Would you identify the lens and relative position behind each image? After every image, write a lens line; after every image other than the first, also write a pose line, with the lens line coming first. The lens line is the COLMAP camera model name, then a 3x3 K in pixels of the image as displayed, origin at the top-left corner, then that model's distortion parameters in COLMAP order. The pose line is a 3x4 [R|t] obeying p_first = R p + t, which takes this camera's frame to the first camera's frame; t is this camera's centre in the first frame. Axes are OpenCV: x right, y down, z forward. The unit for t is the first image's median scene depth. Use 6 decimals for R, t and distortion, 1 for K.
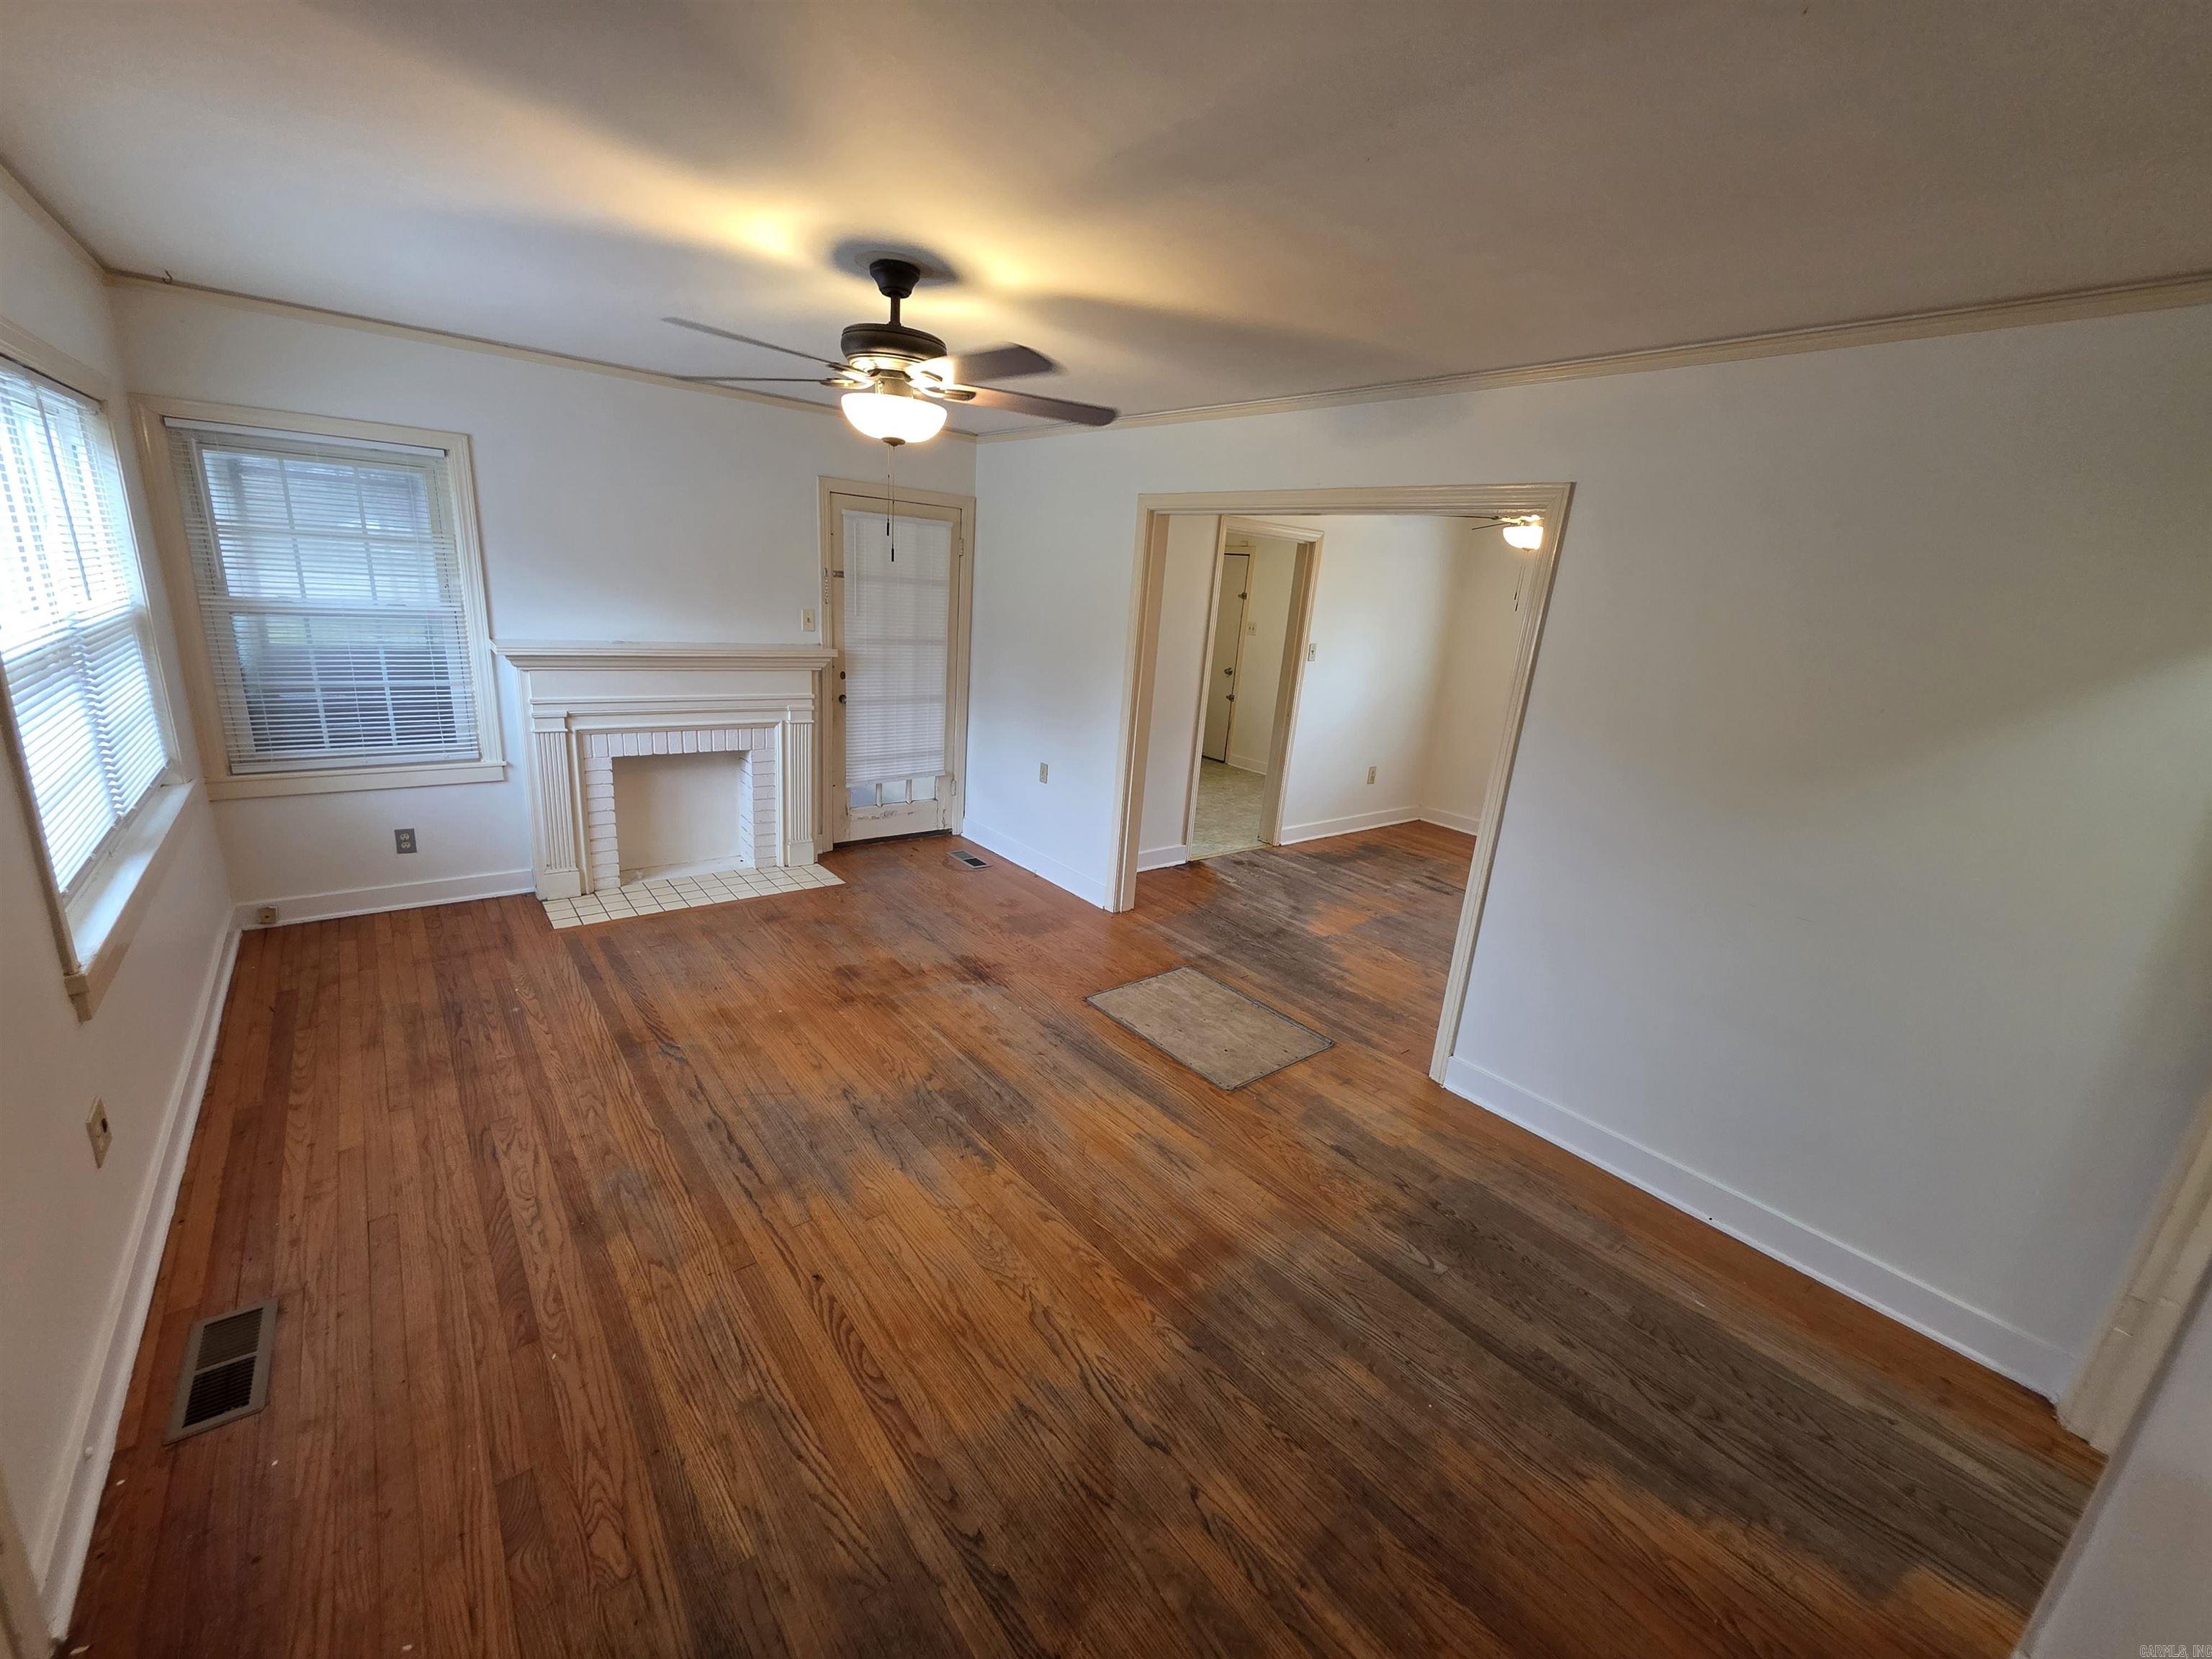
lens RADIAL K [[885.3, 0, 1096.5], [0, 885.3, 835.4], [0, 0, 1]] dist [0.002080, 0.000217]
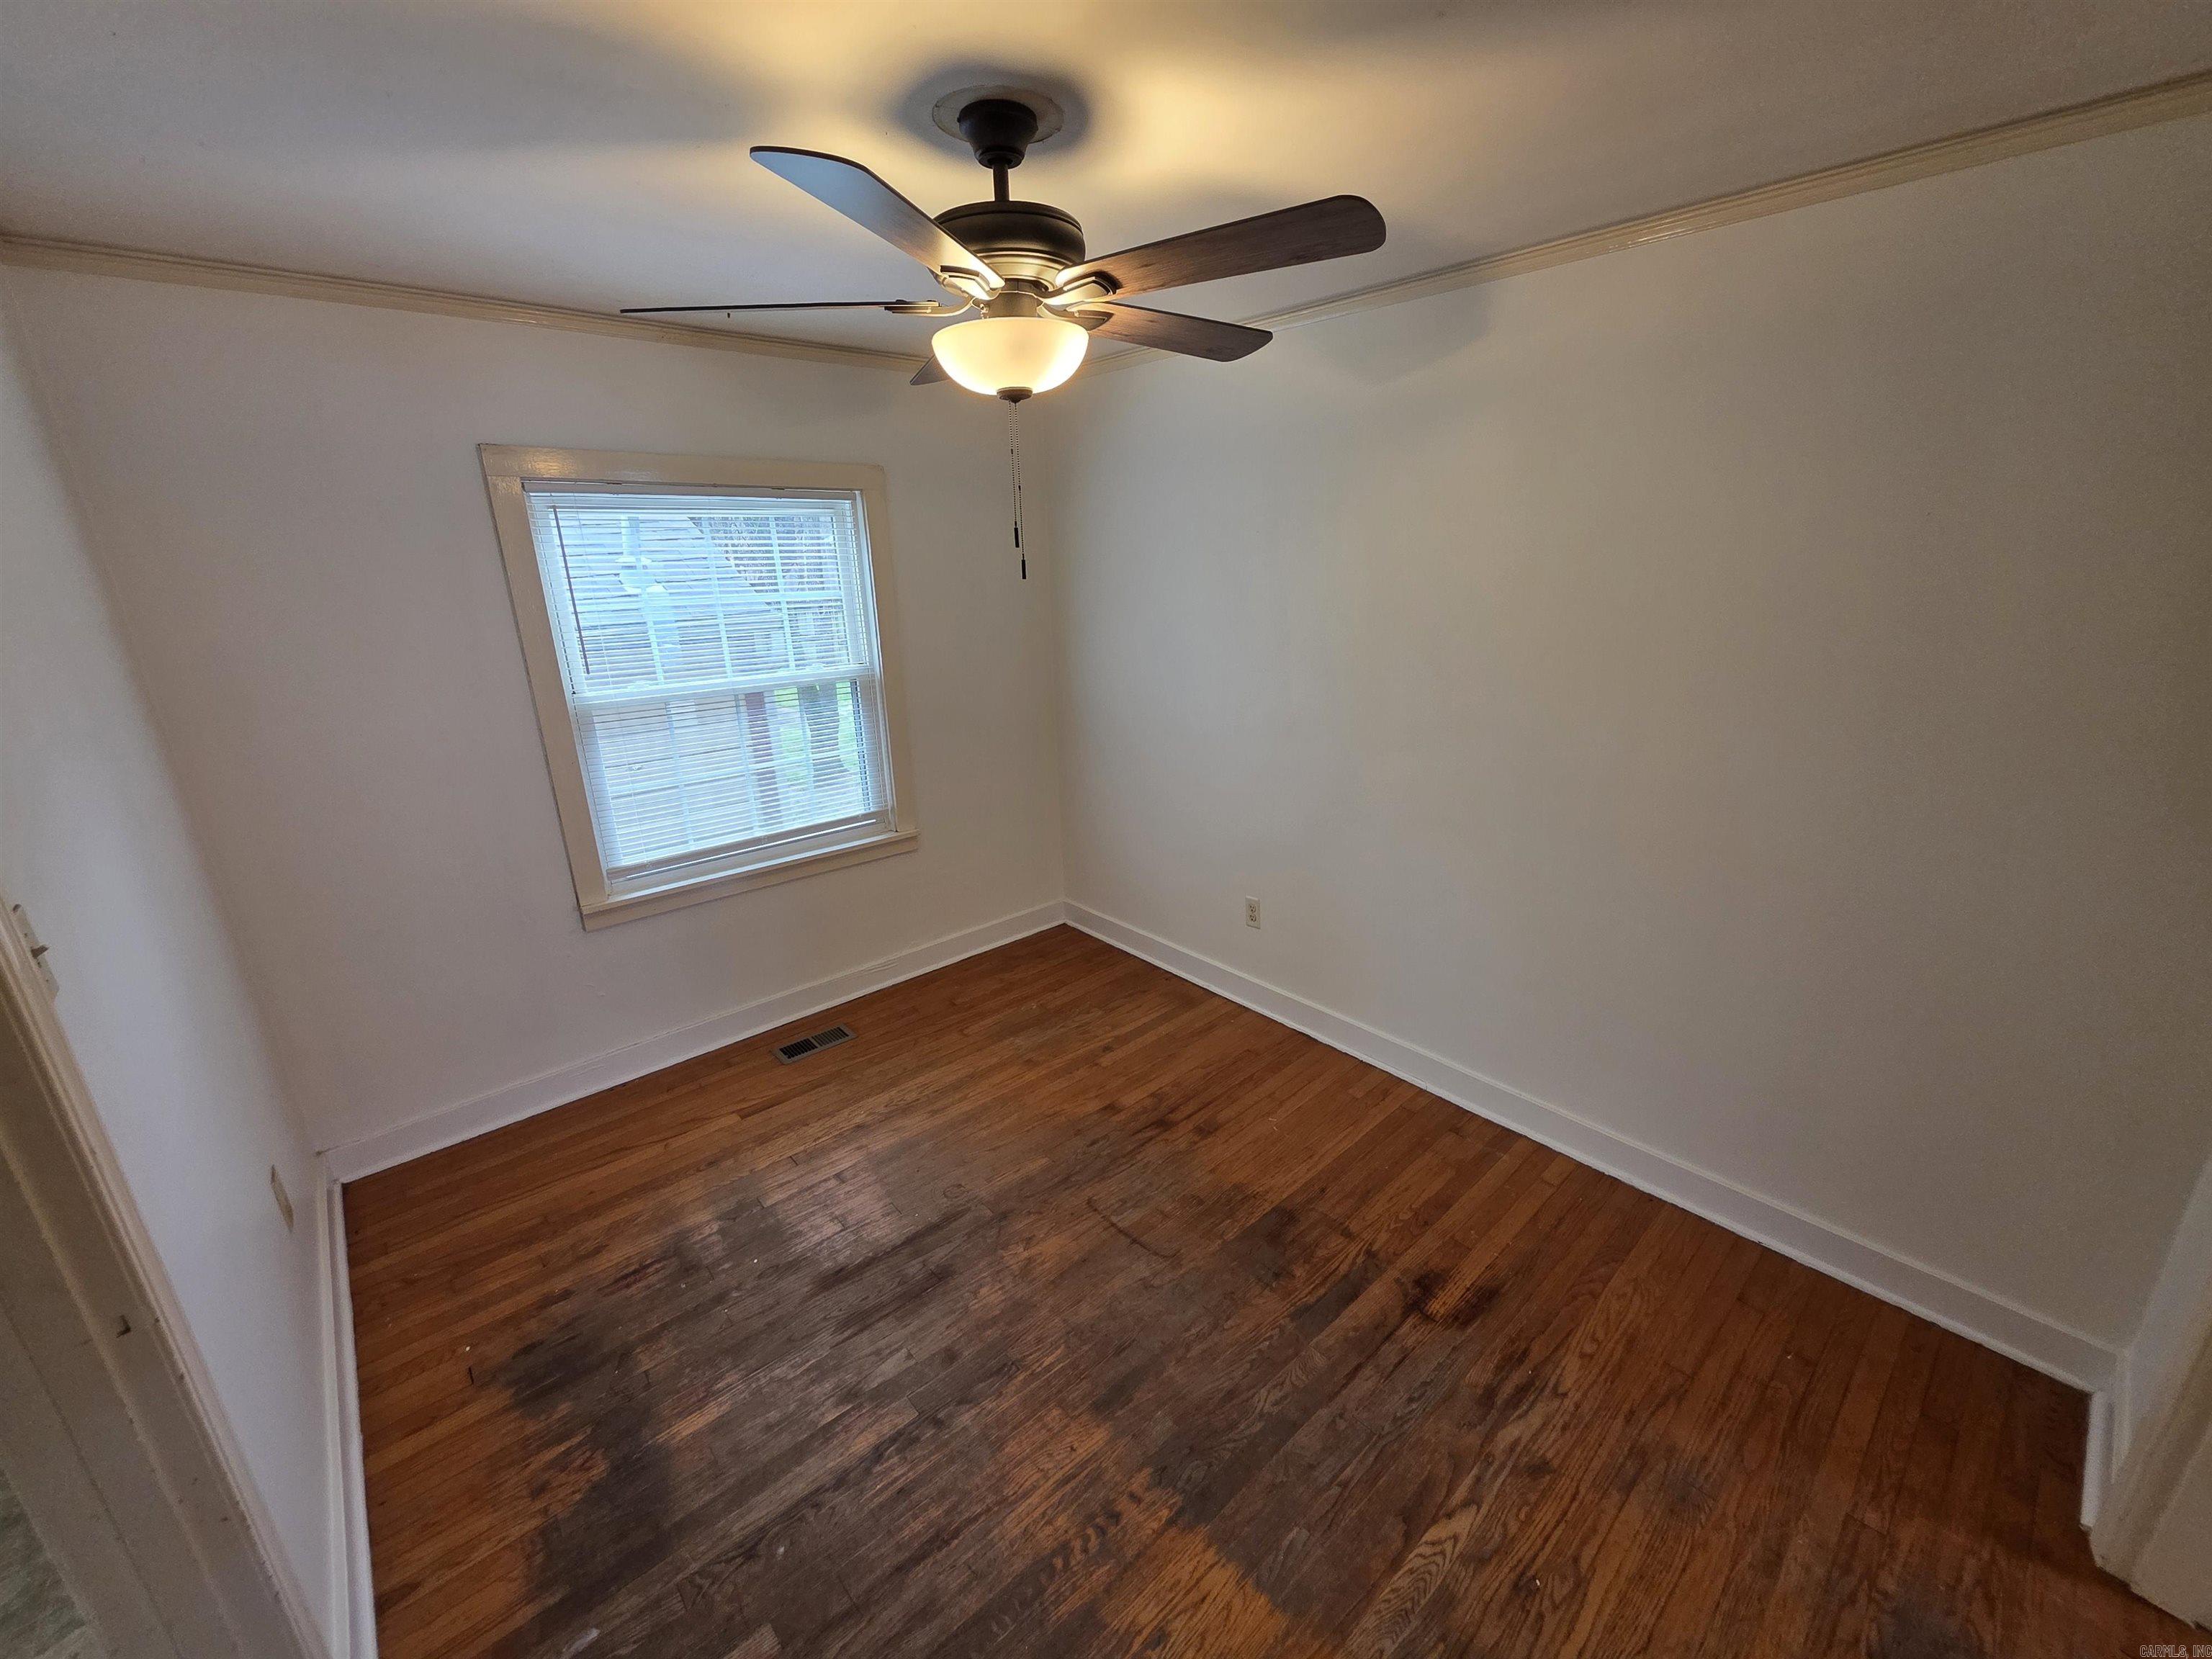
lens RADIAL K [[885.3, 0, 1096.5], [0, 885.3, 835.4], [0, 0, 1]] dist [0.002080, 0.000217]
pose [[-0.043339, -0.377098, 0.925159, 0.138789], [0.293818, 0.880265, 0.372563, -0.396671], [-0.954878, 0.287975, 0.072648, 1.336140]]
